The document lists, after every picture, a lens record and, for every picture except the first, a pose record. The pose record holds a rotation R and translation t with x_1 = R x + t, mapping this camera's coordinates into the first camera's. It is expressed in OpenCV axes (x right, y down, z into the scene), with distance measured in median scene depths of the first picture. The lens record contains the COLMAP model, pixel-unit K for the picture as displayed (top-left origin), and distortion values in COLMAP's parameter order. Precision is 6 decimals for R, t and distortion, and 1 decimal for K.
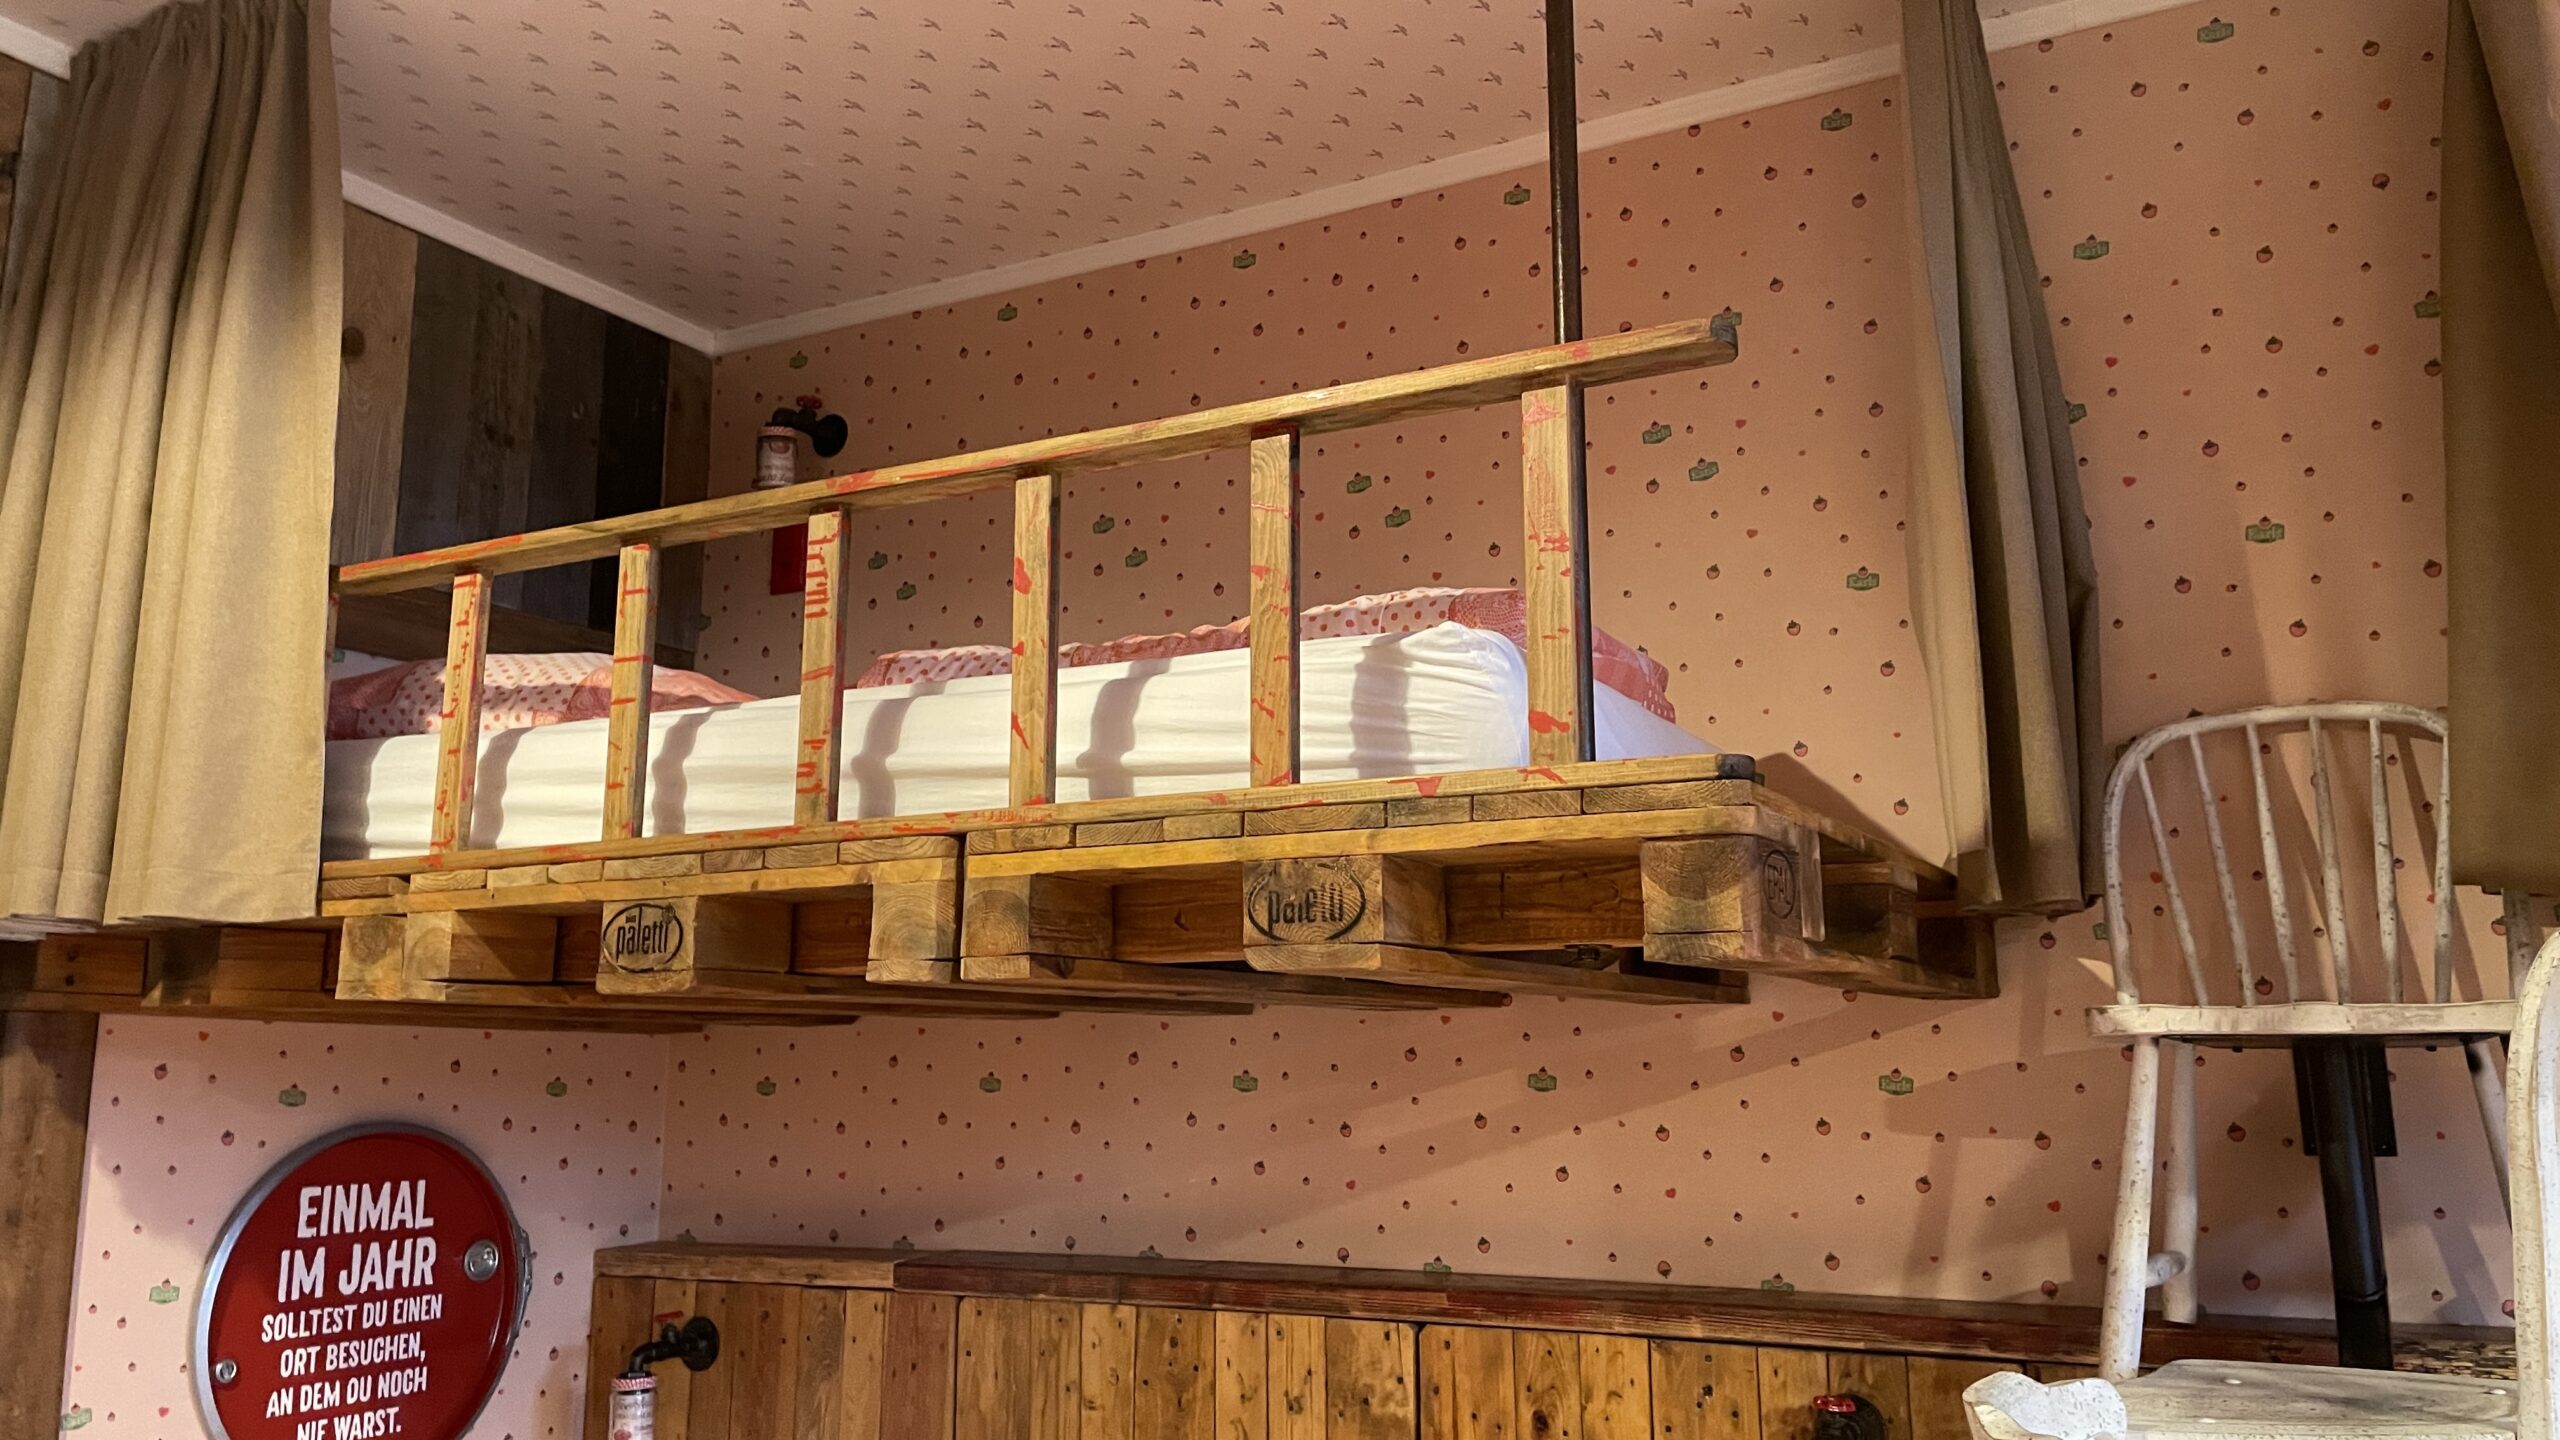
lens RADIAL K [[1971.1, 0, 1317.8], [0, 1971.1, 687.1], [0, 0, 1]] dist [0.086025, -0.102794]
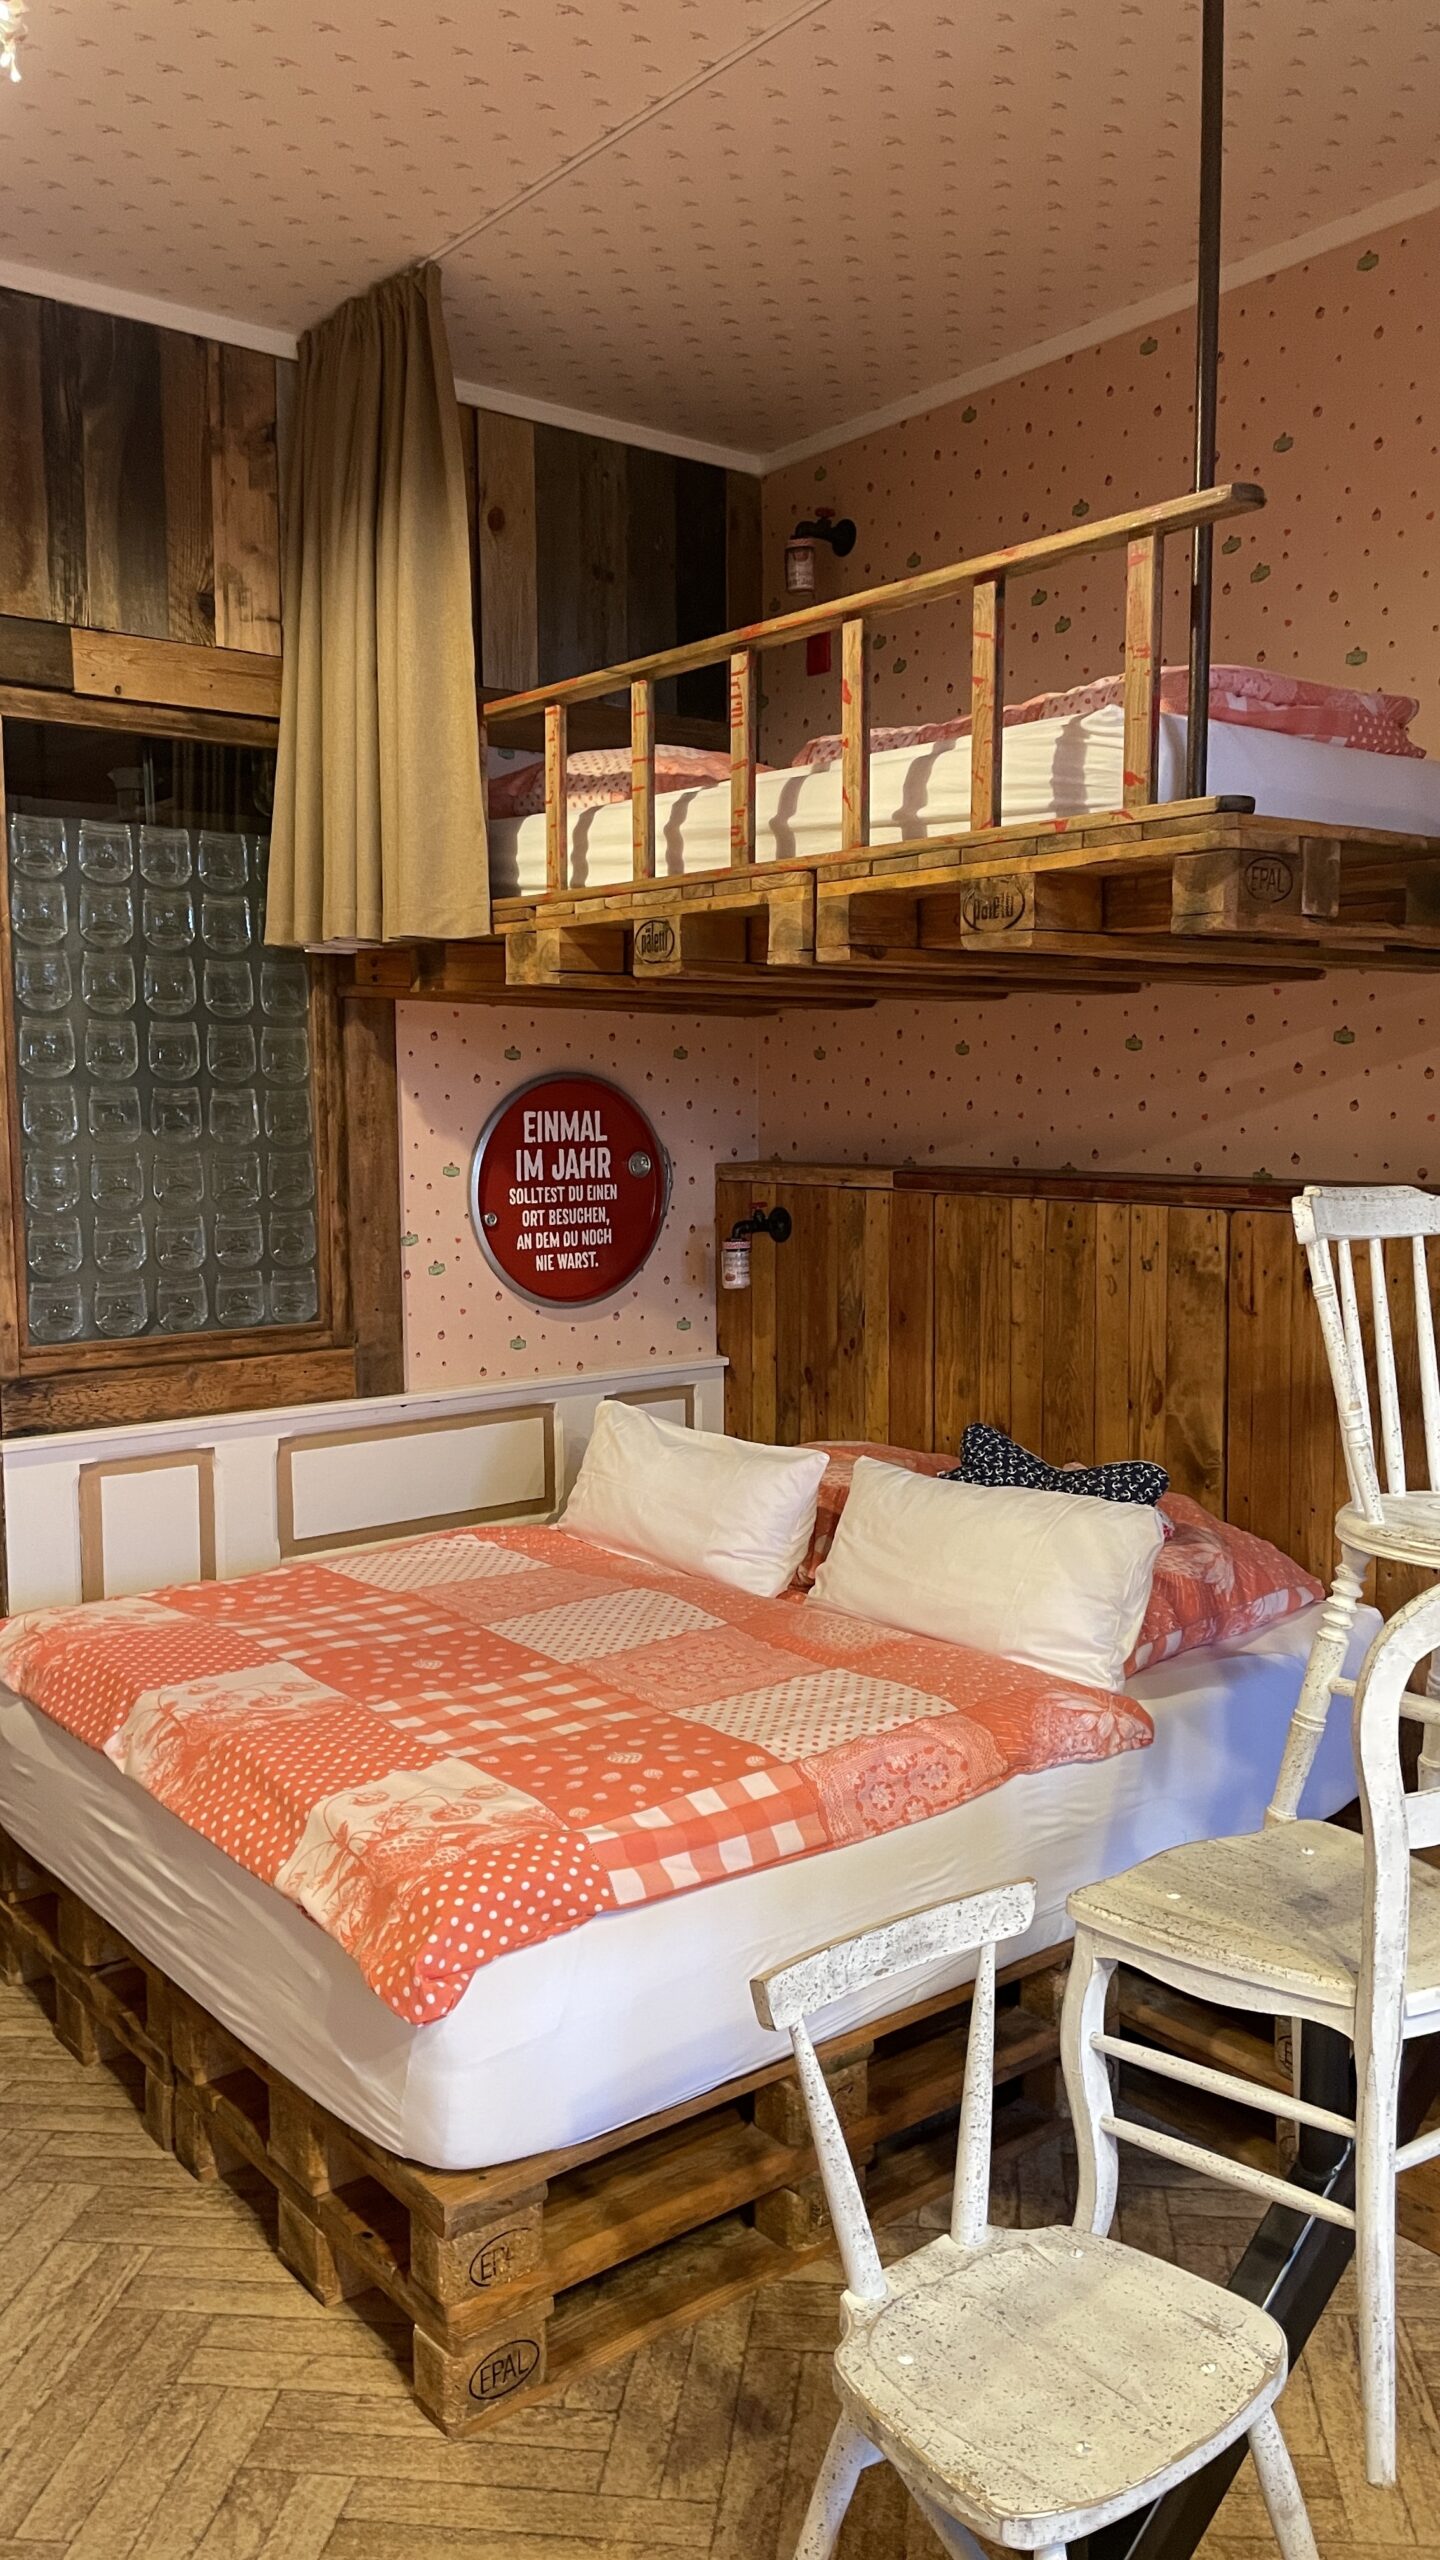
lens RADIAL K [[1971.1, 0, 729.3], [0, 1971.1, 1267.8], [0, 0, 1]] dist [0.086025, -0.102794]
pose [[0.916367, 0.036696, -0.398655, 0.291145], [0.076334, 0.961506, 0.263969, -0.030268], [0.392996, -0.272324, 0.878291, -0.362307]]
